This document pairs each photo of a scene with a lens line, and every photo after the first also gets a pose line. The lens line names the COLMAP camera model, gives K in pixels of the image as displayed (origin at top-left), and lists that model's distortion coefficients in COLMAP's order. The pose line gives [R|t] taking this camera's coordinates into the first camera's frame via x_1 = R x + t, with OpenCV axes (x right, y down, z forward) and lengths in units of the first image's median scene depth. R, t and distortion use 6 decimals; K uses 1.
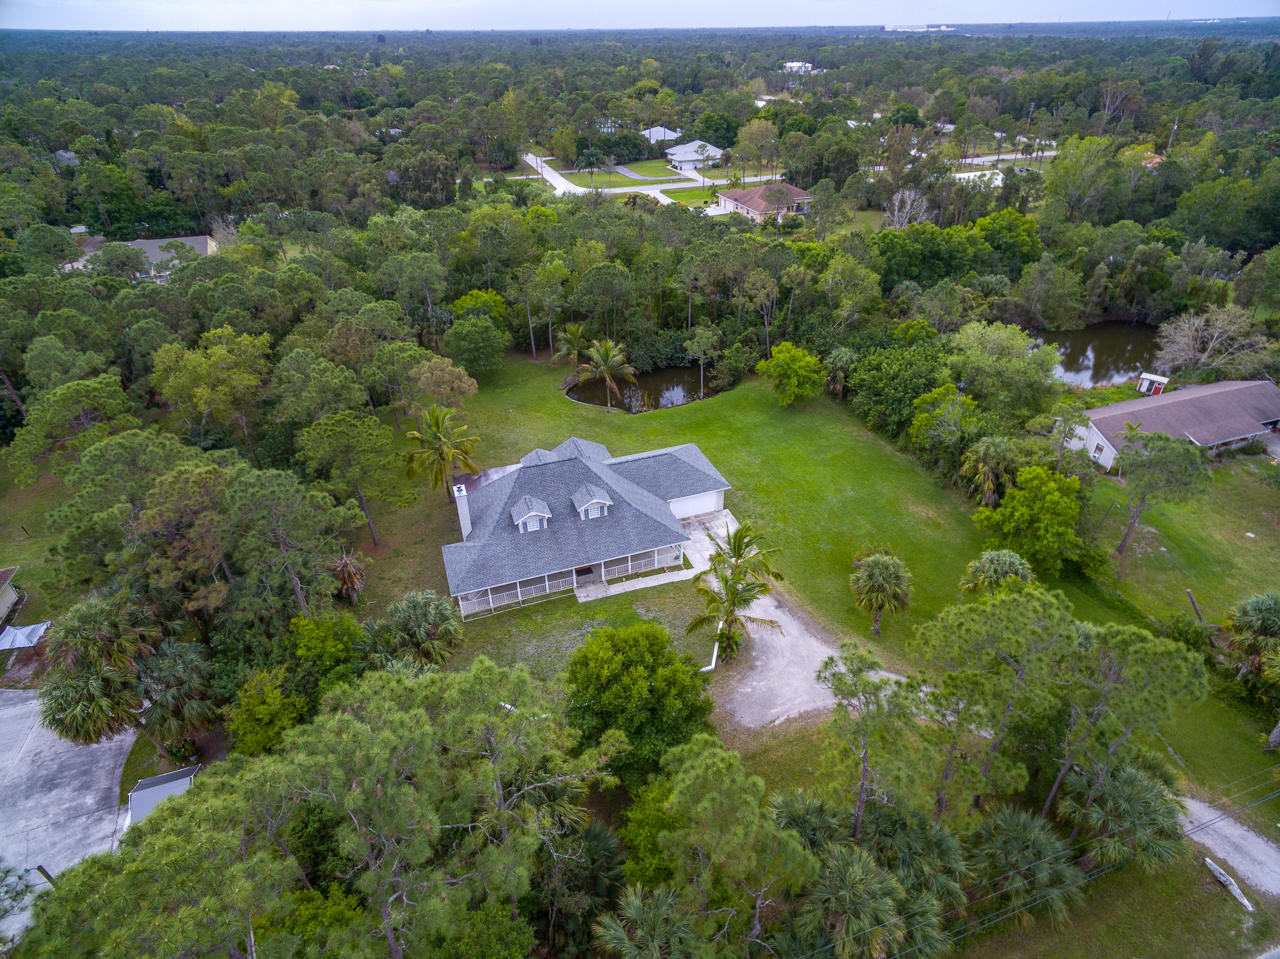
lens RADIAL K [[709.9, 0, 646.0], [0, 709.9, 481.5], [0, 0, 1]] dist [0.016409, -0.000755]
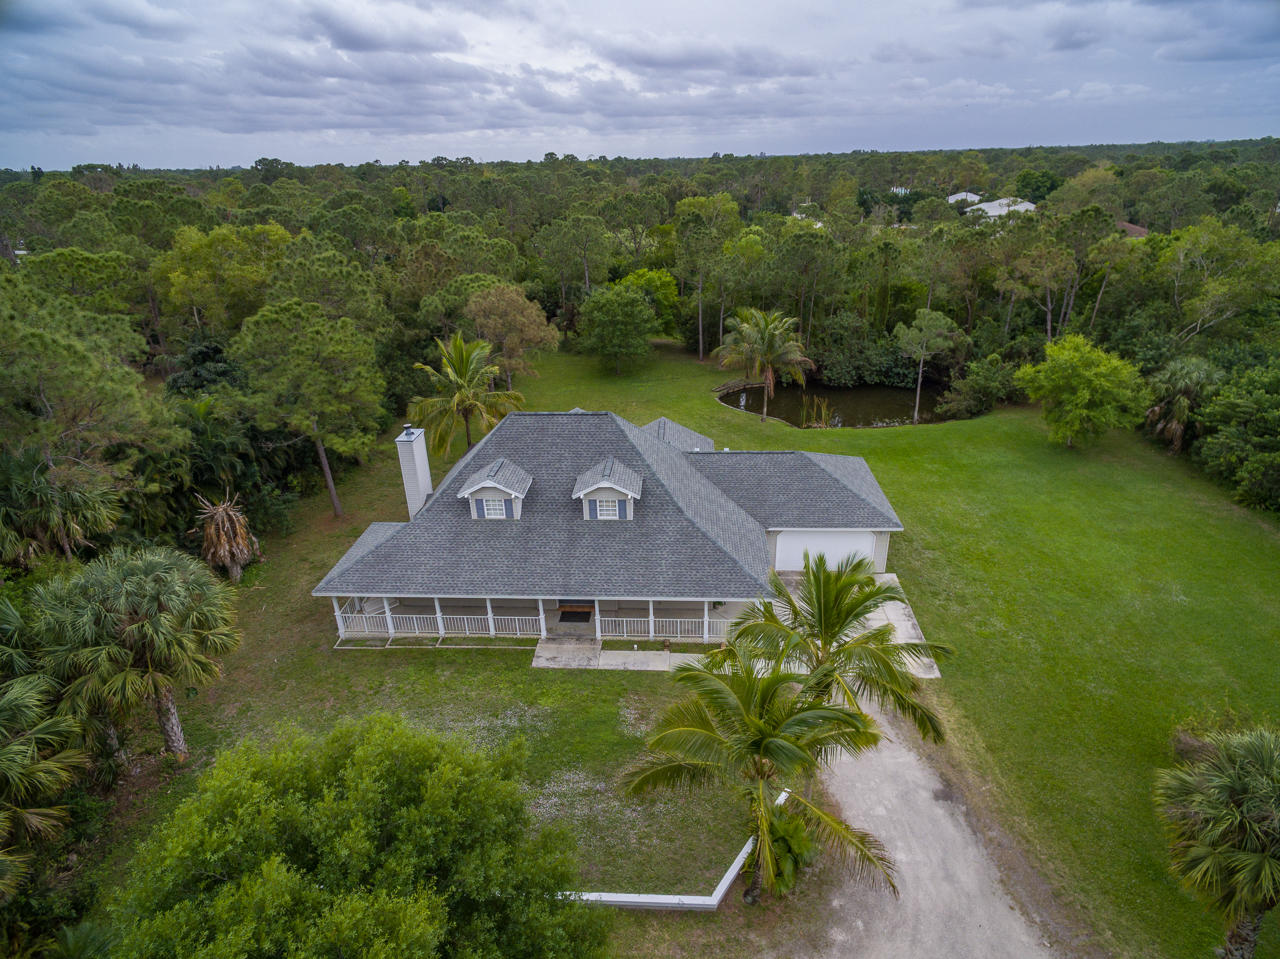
lens RADIAL K [[709.9, 0, 646.0], [0, 709.9, 481.5], [0, 0, 1]] dist [0.016409, -0.000755]
pose [[0.919760, 0.153242, -0.361329, 0.127405], [-0.200368, 0.974952, -0.096552, 0.061136], [0.337483, 0.161203, 0.927426, 0.445868]]
